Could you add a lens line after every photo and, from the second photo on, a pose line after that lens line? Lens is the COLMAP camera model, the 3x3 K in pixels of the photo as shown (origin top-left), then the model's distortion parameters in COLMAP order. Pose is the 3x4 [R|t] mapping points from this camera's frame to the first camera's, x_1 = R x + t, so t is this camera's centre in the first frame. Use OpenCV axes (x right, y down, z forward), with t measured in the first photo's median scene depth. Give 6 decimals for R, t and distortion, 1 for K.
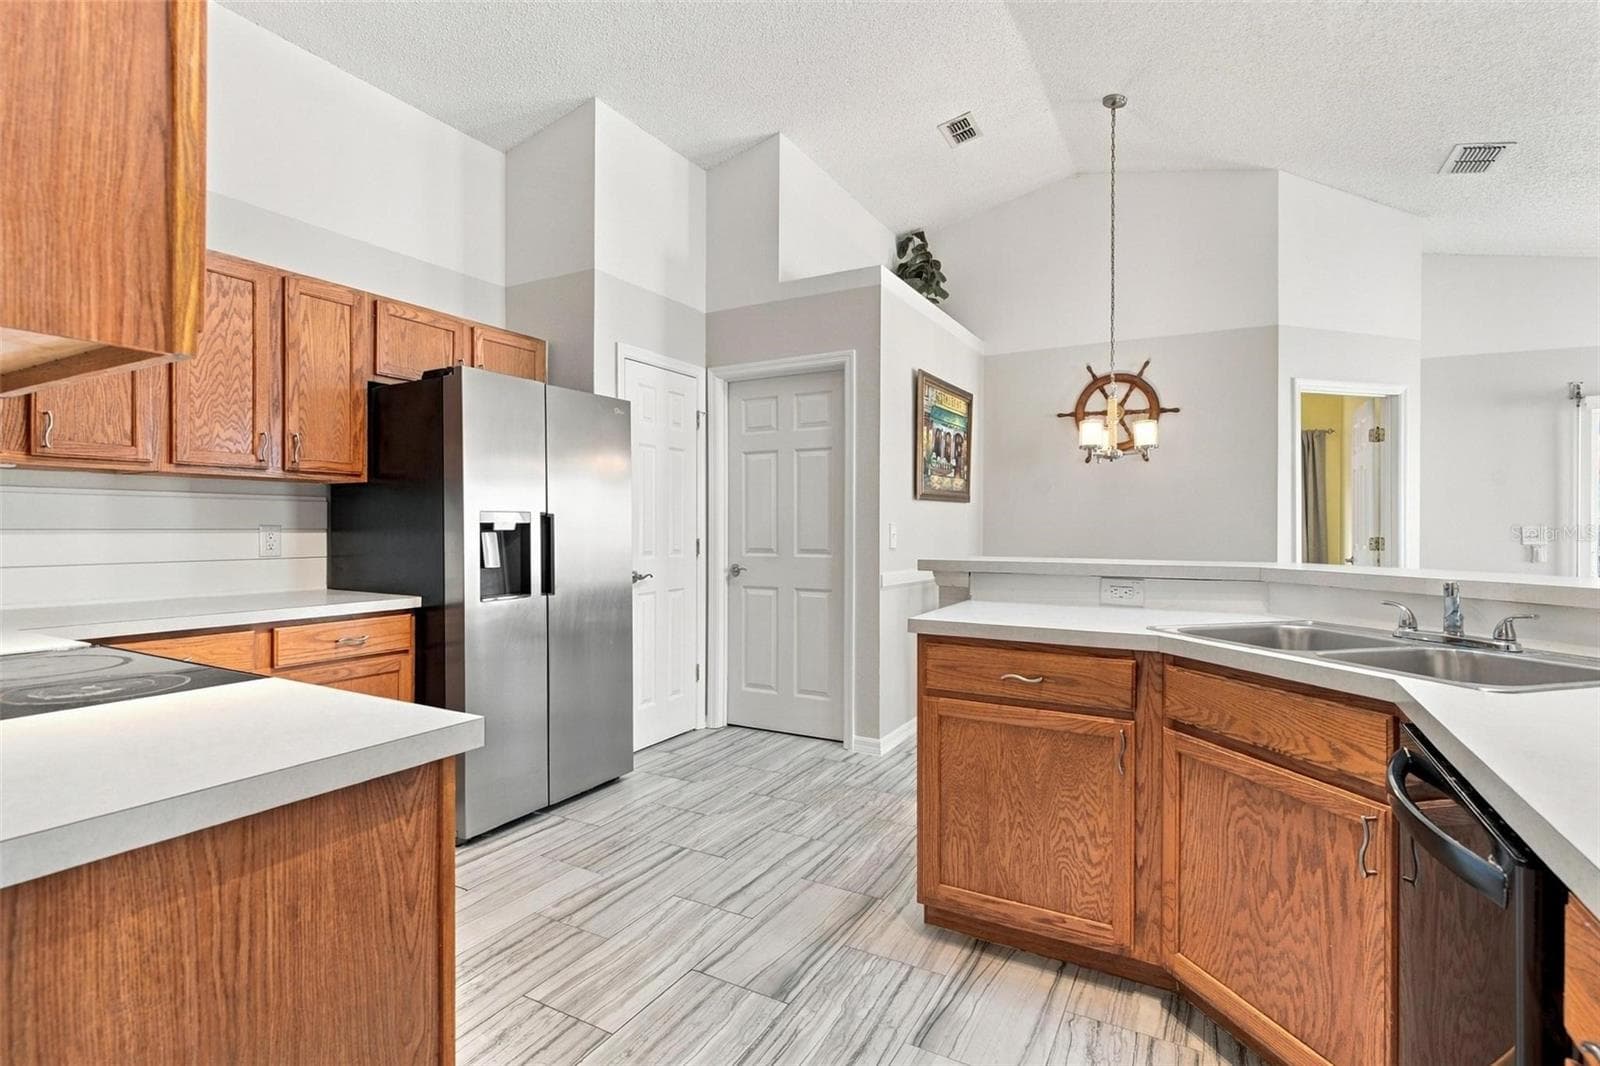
lens RADIAL K [[772.3, 0, 798.7], [0, 772.3, 527.0], [0, 0, 1]] dist [0.002201, 0.000363]
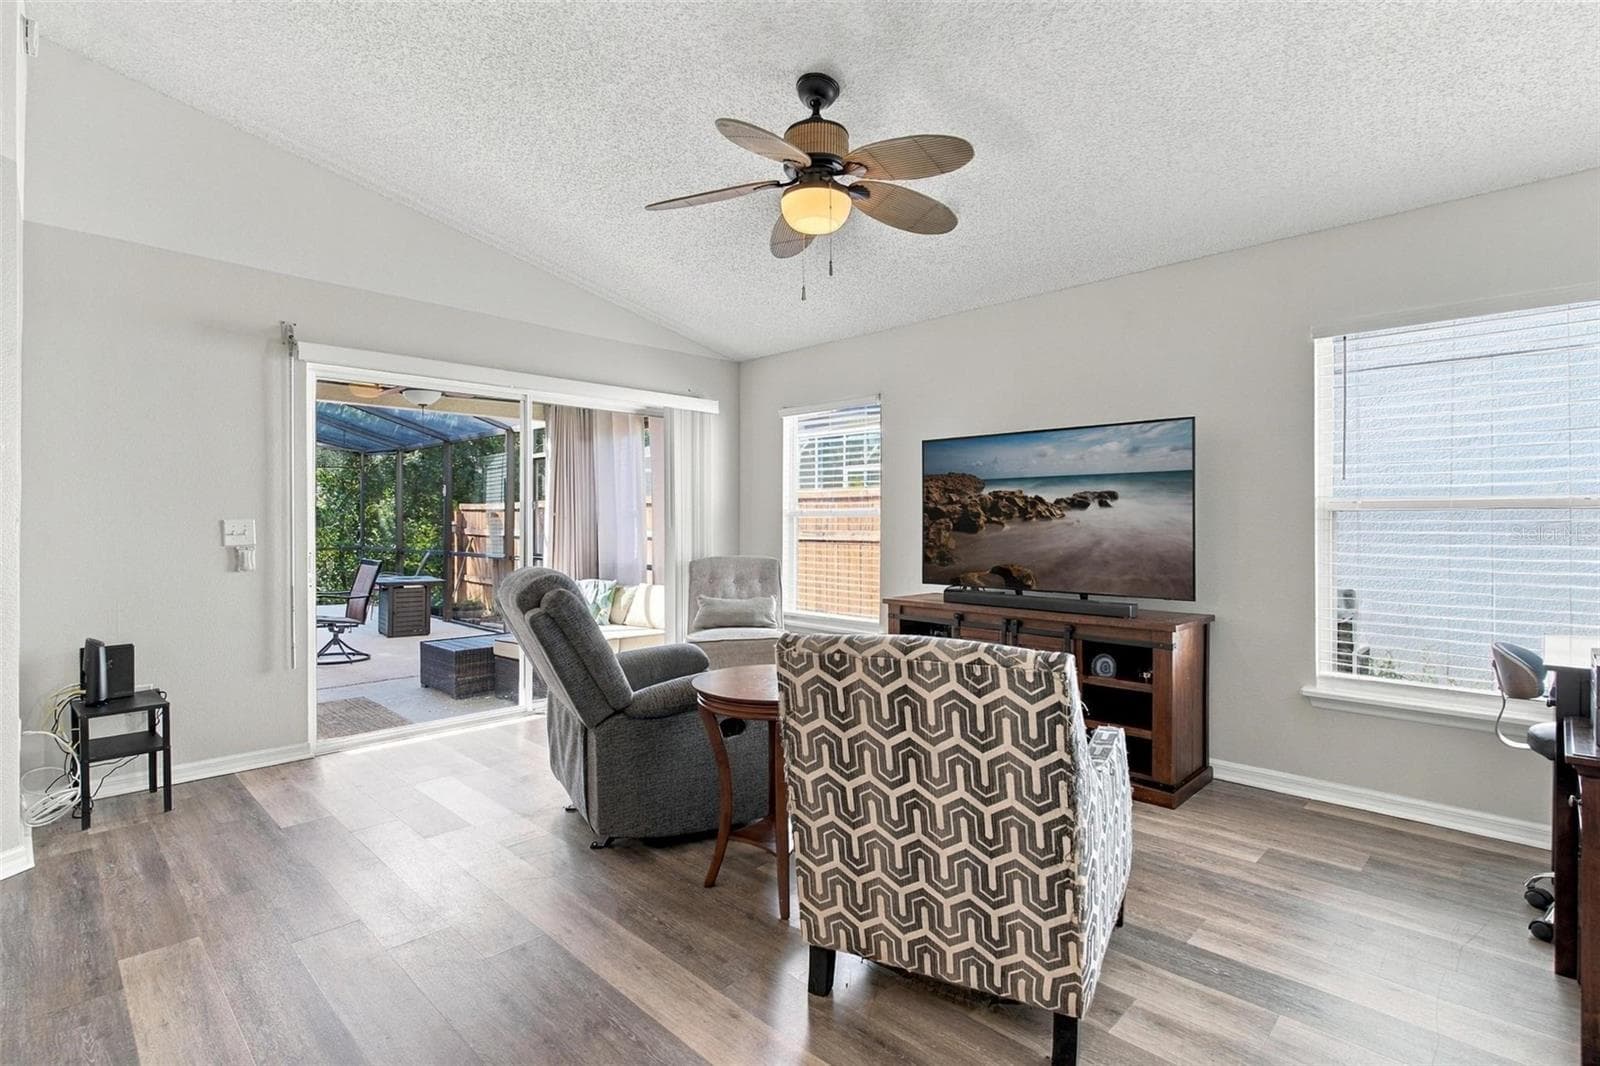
lens RADIAL K [[772.3, 0, 798.7], [0, 772.3, 527.0], [0, 0, 1]] dist [0.002201, 0.000363]
pose [[0.255658, -0.011600, 0.966698, 1.093878], [0.001623, 0.999932, 0.011569, -0.001448], [-0.966766, -0.001389, 0.255659, 0.905453]]
